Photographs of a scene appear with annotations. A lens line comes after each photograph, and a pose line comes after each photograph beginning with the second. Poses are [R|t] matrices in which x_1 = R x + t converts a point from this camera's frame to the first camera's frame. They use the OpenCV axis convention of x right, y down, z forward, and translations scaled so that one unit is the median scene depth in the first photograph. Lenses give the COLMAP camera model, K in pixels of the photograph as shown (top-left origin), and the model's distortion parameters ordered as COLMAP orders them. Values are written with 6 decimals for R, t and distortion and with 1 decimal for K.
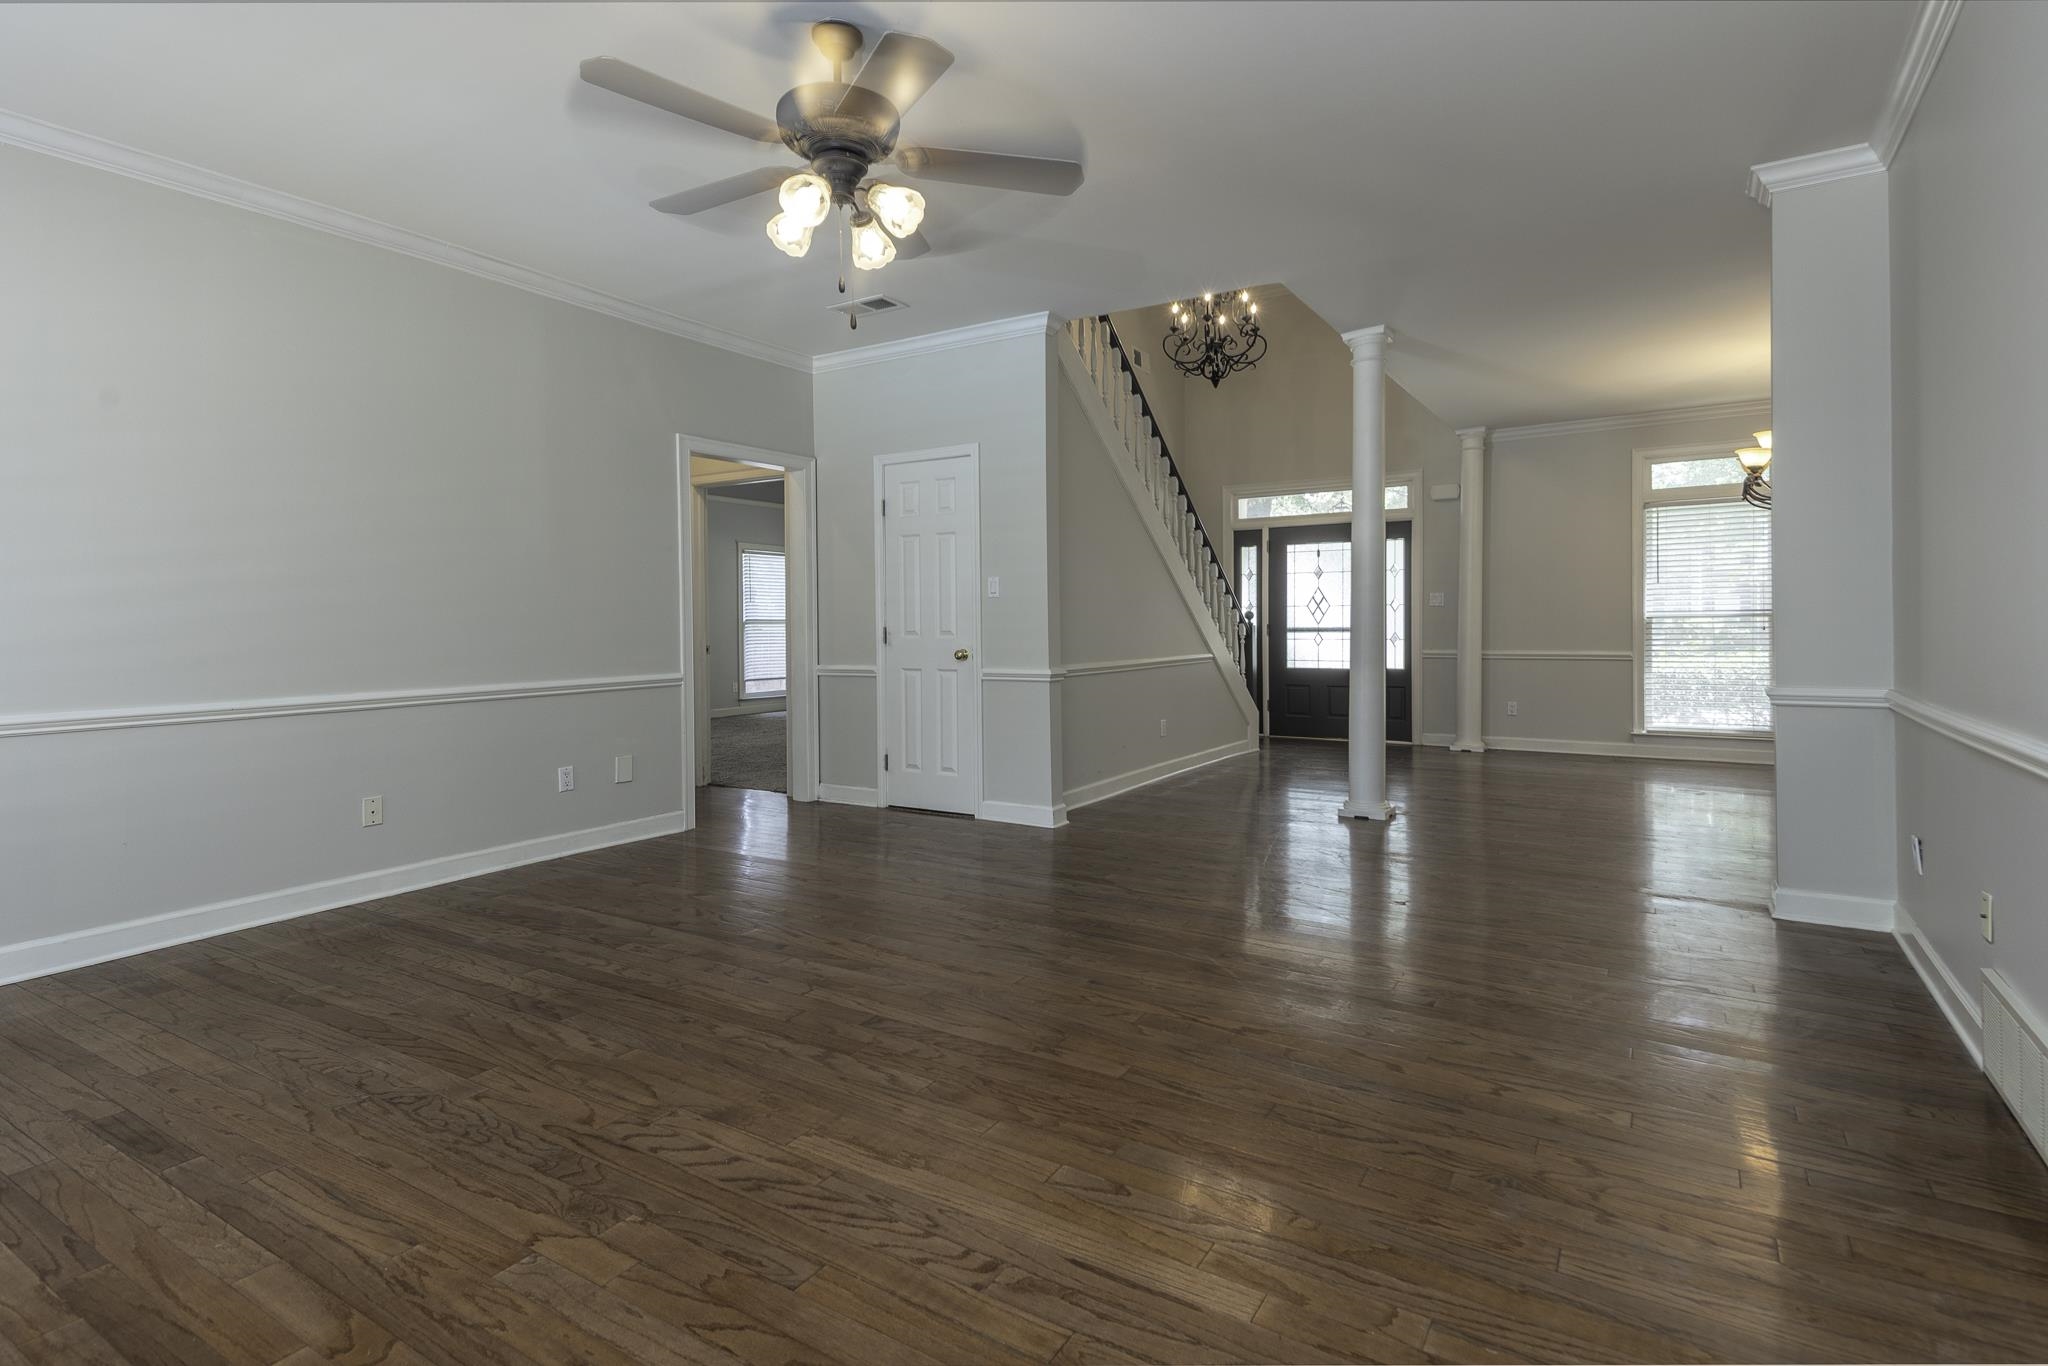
lens RADIAL K [[988.1, 0, 1088.7], [0, 988.1, 632.1], [0, 0, 1]] dist [0.040349, -0.009323]
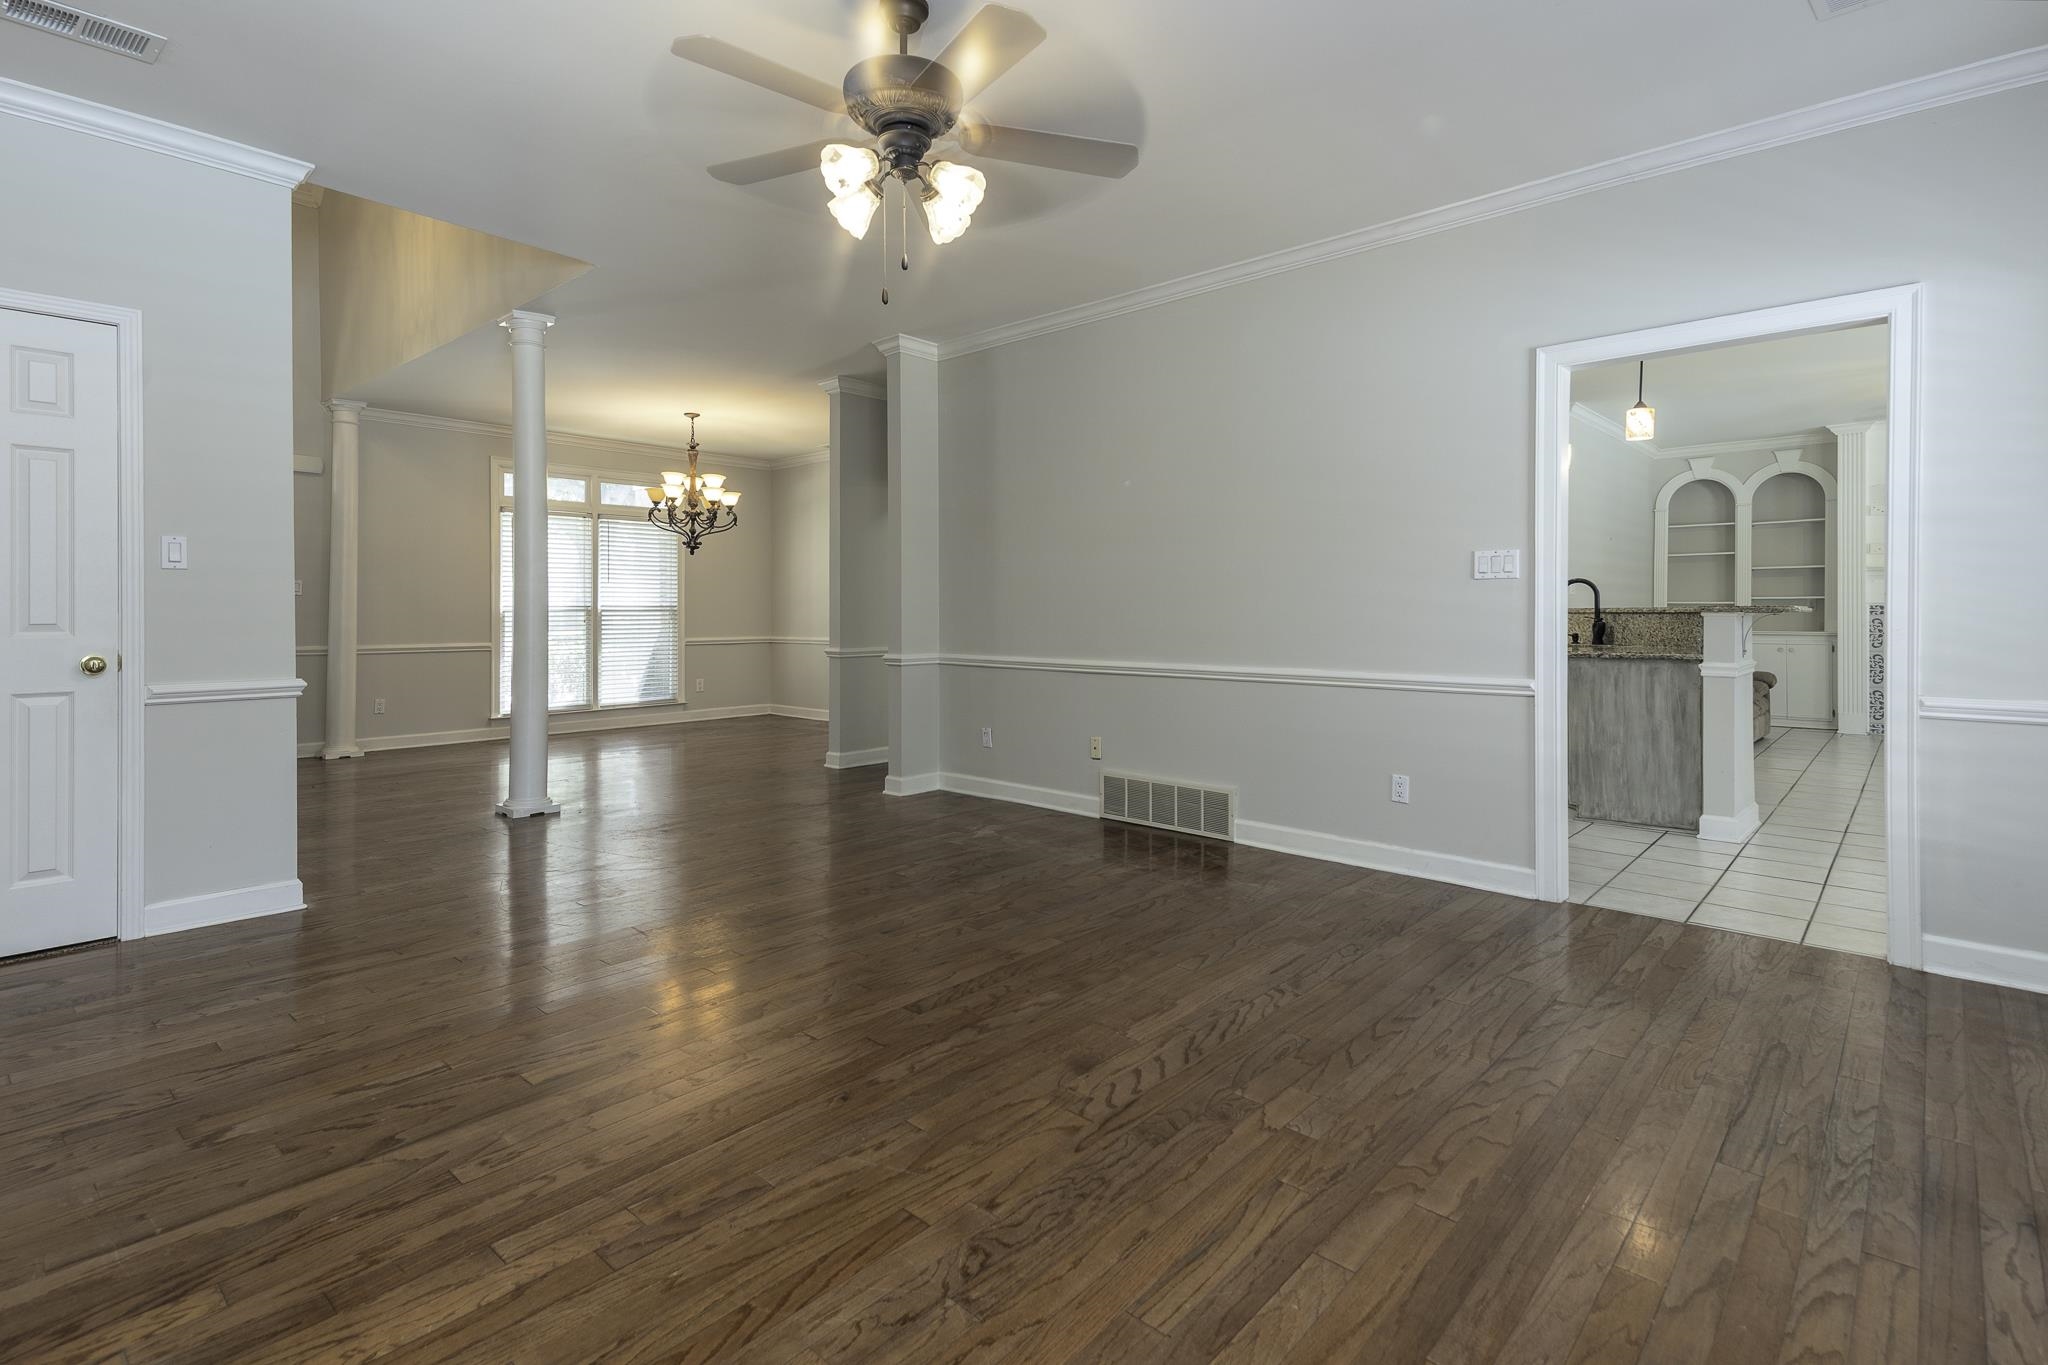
lens RADIAL K [[988.1, 0, 995.8], [0, 988.1, 614.9], [0, 0, 1]] dist [0.040349, -0.009323]
pose [[0.206595, 0.004820, 0.978415, -1.344933], [0.008962, 0.999937, -0.006819, 0.004940], [-0.978385, 0.010177, 0.206539, 0.813625]]
